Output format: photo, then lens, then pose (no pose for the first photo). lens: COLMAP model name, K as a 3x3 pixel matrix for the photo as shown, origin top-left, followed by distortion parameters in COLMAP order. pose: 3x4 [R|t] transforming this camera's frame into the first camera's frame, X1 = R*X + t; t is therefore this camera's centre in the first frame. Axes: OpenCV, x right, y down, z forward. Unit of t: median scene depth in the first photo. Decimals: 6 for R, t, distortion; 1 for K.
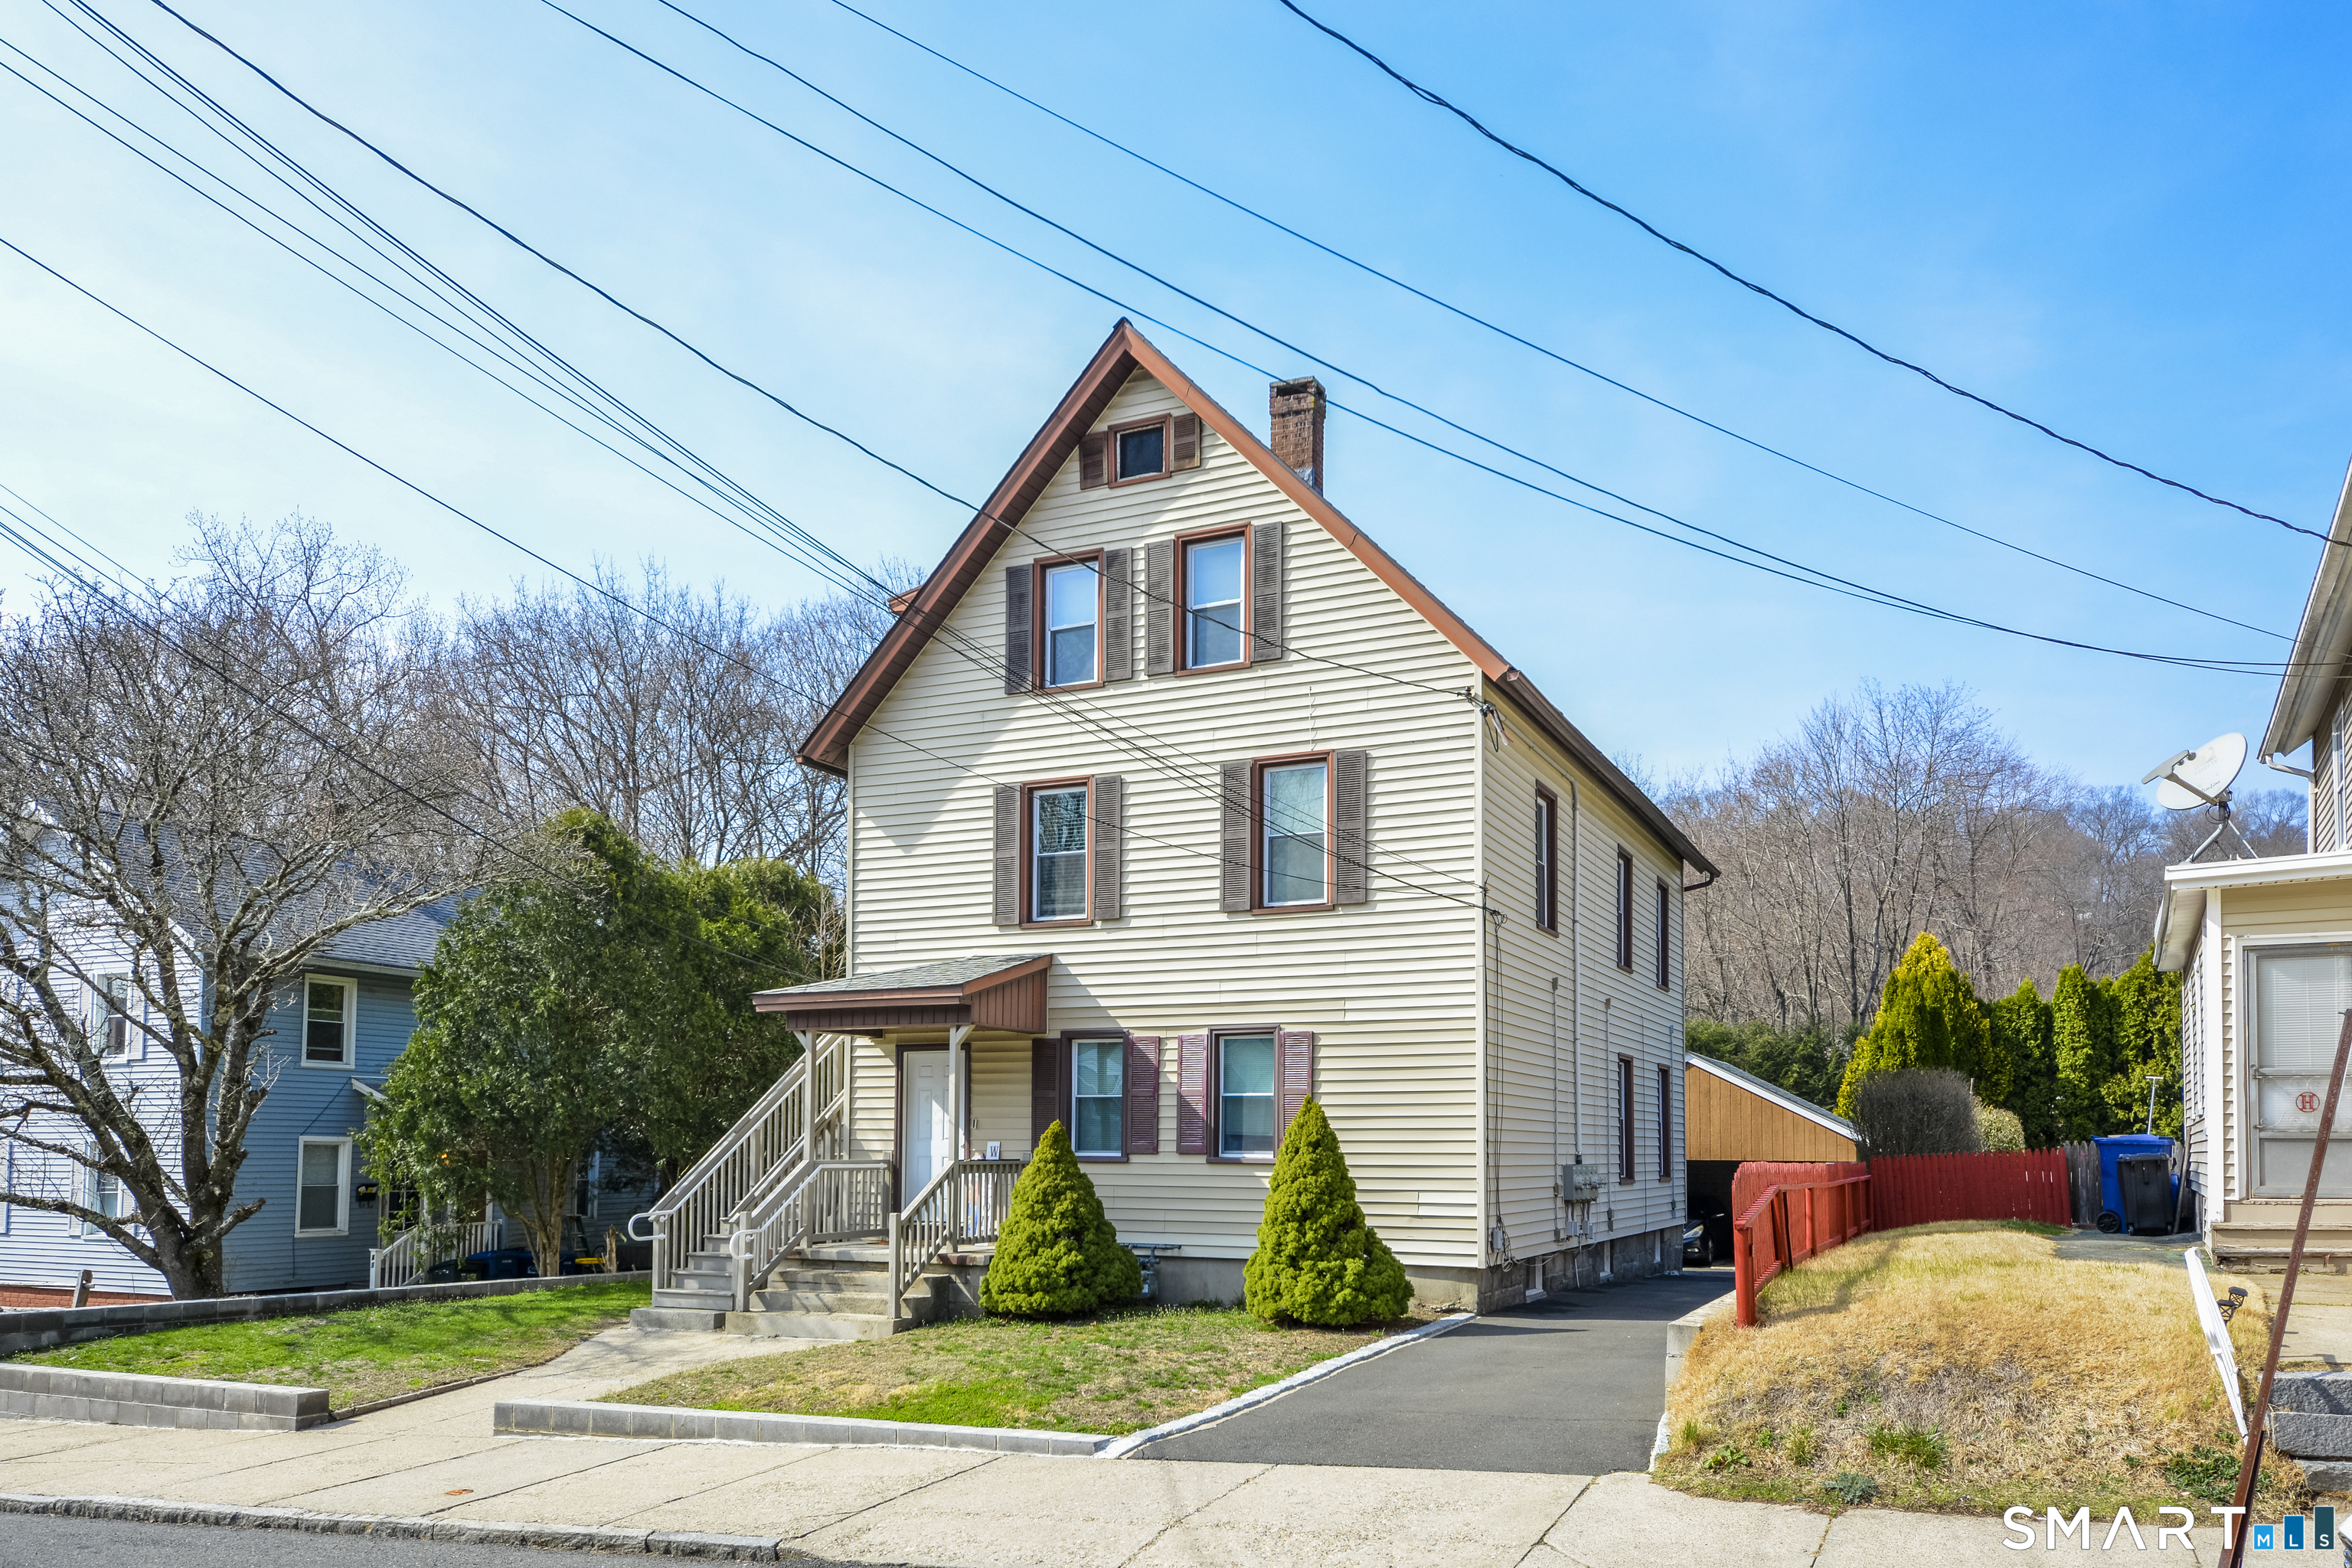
lens RADIAL K [[1671.7, 0, 1231.5], [0, 1671.7, 887.6], [0, 0, 1]] dist [0.046086, -0.021114]
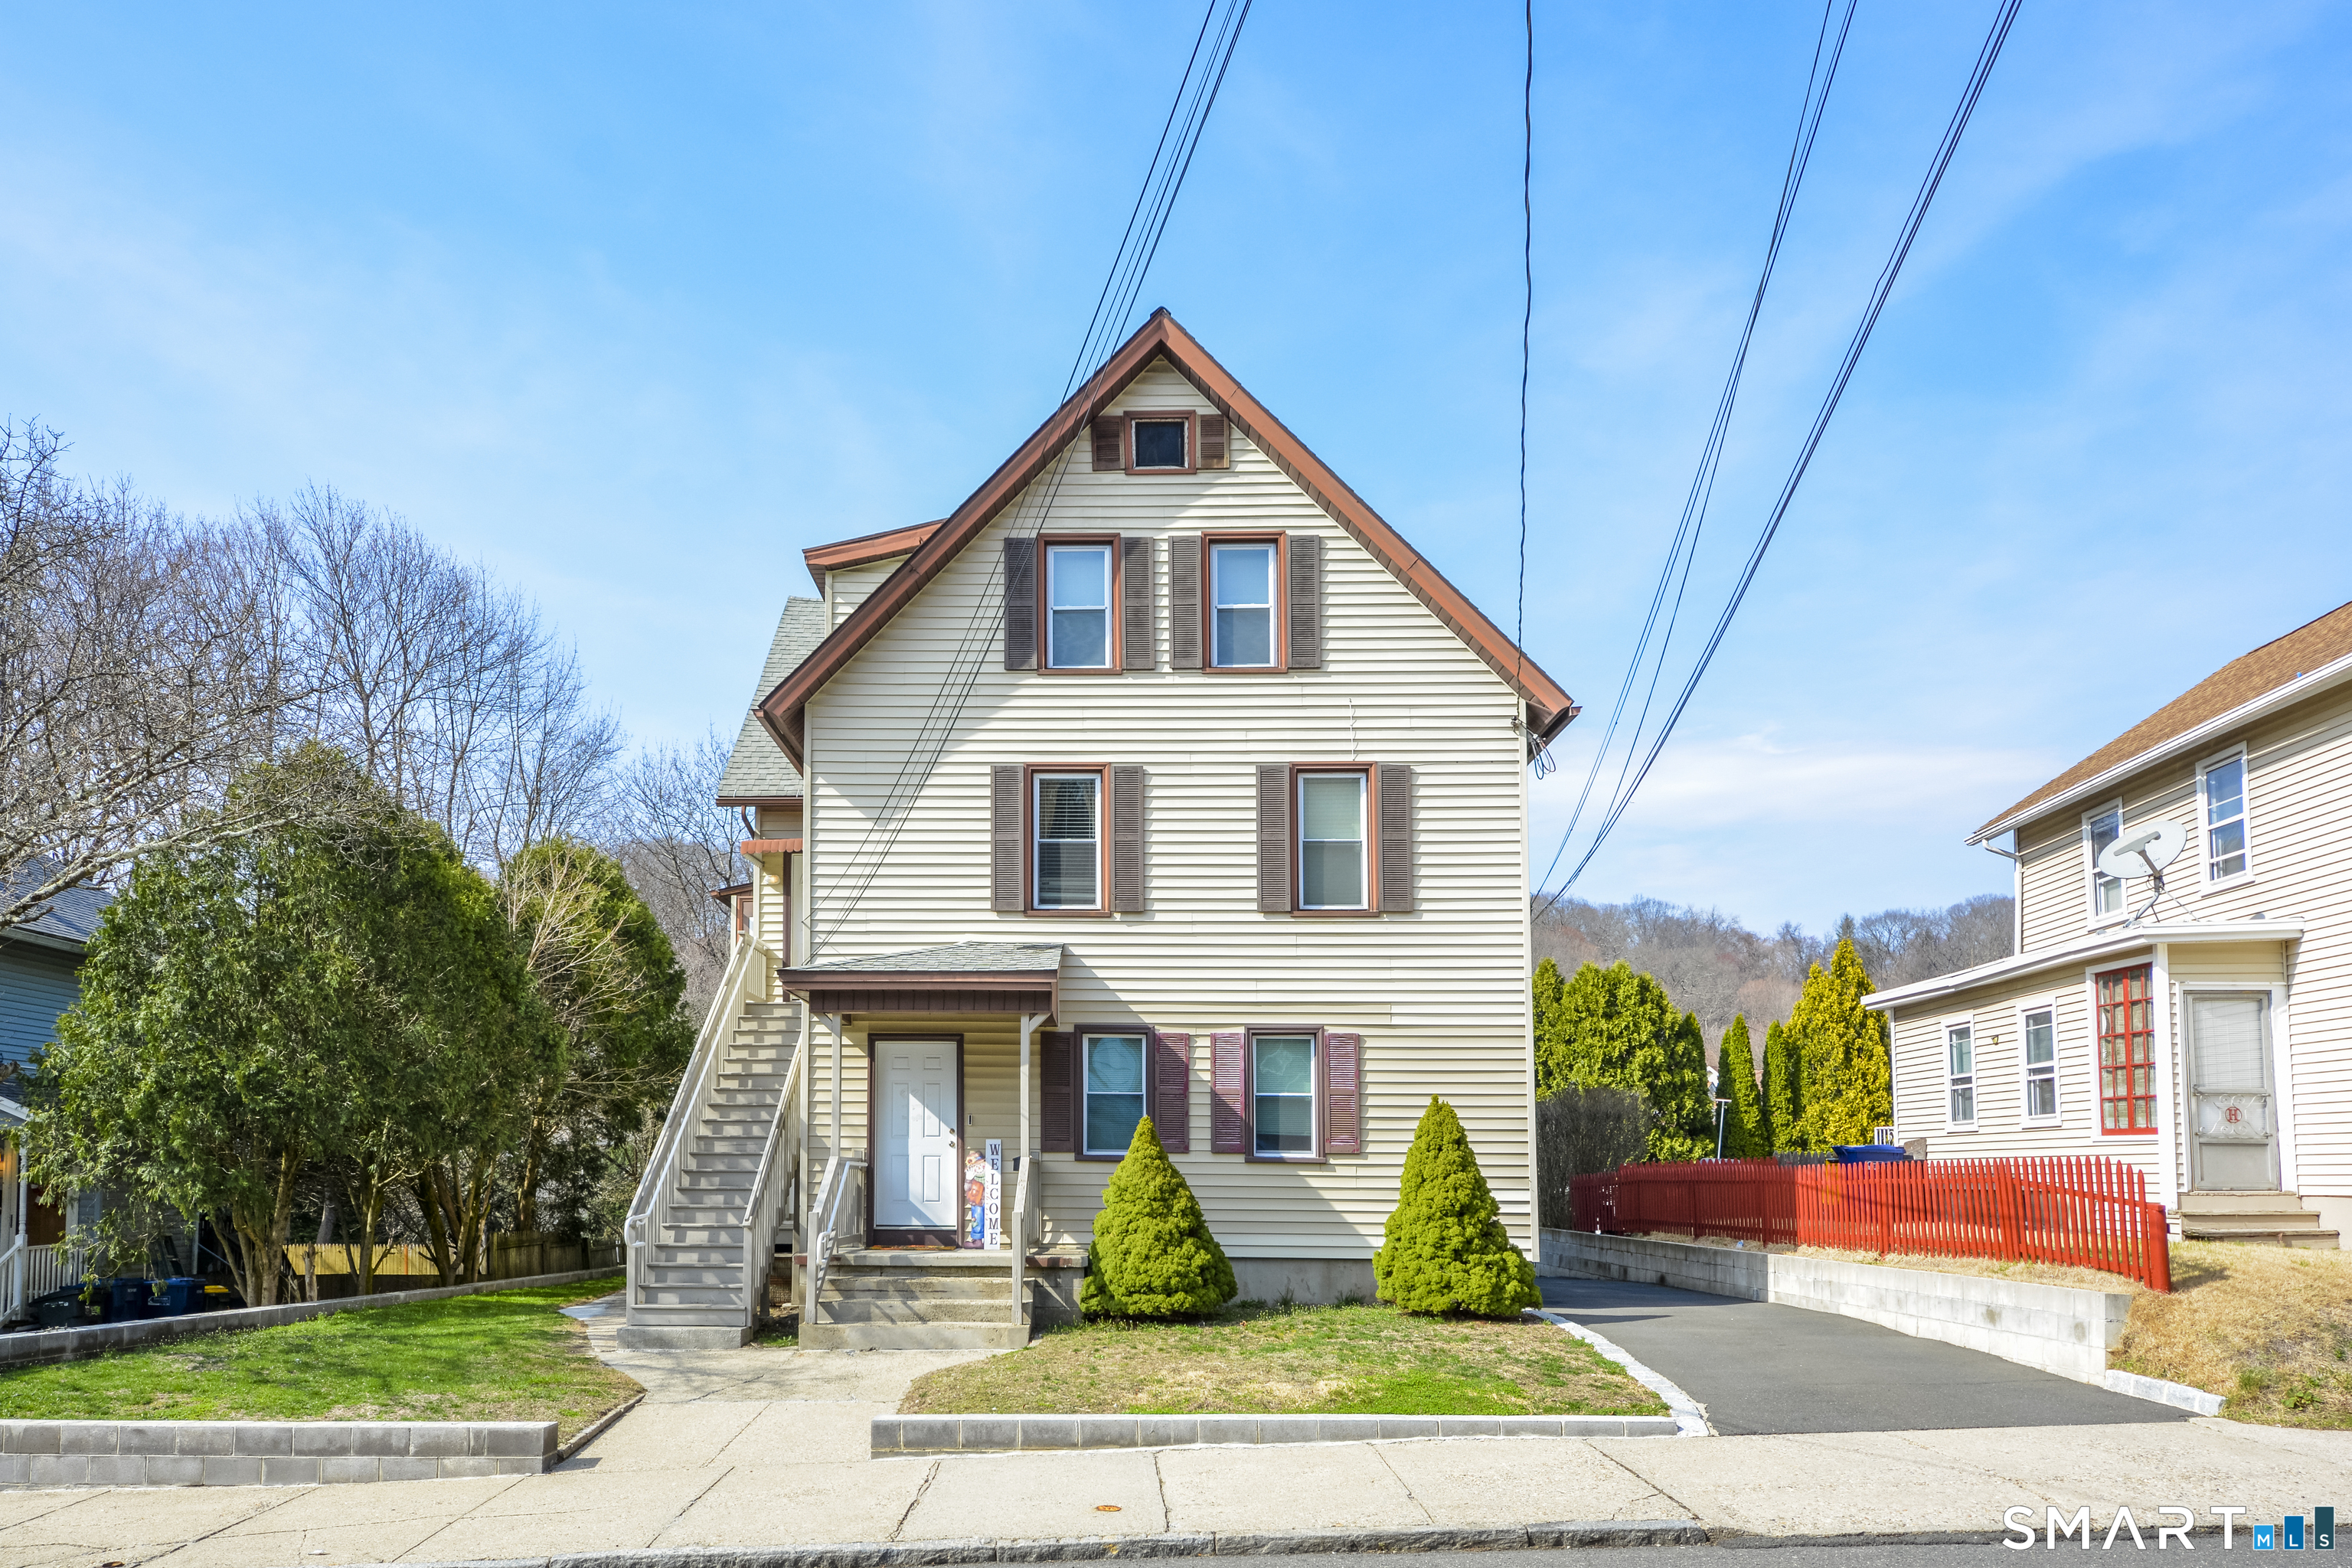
lens RADIAL K [[1671.7, 0, 1131.9], [0, 1671.7, 858.4], [0, 0, 1]] dist [0.046086, -0.021114]
pose [[0.919774, 0.076326, 0.384954, -0.455704], [-0.063684, 0.996932, -0.045504, 0.032693], [-0.387246, 0.017338, 0.921814, 0.101808]]
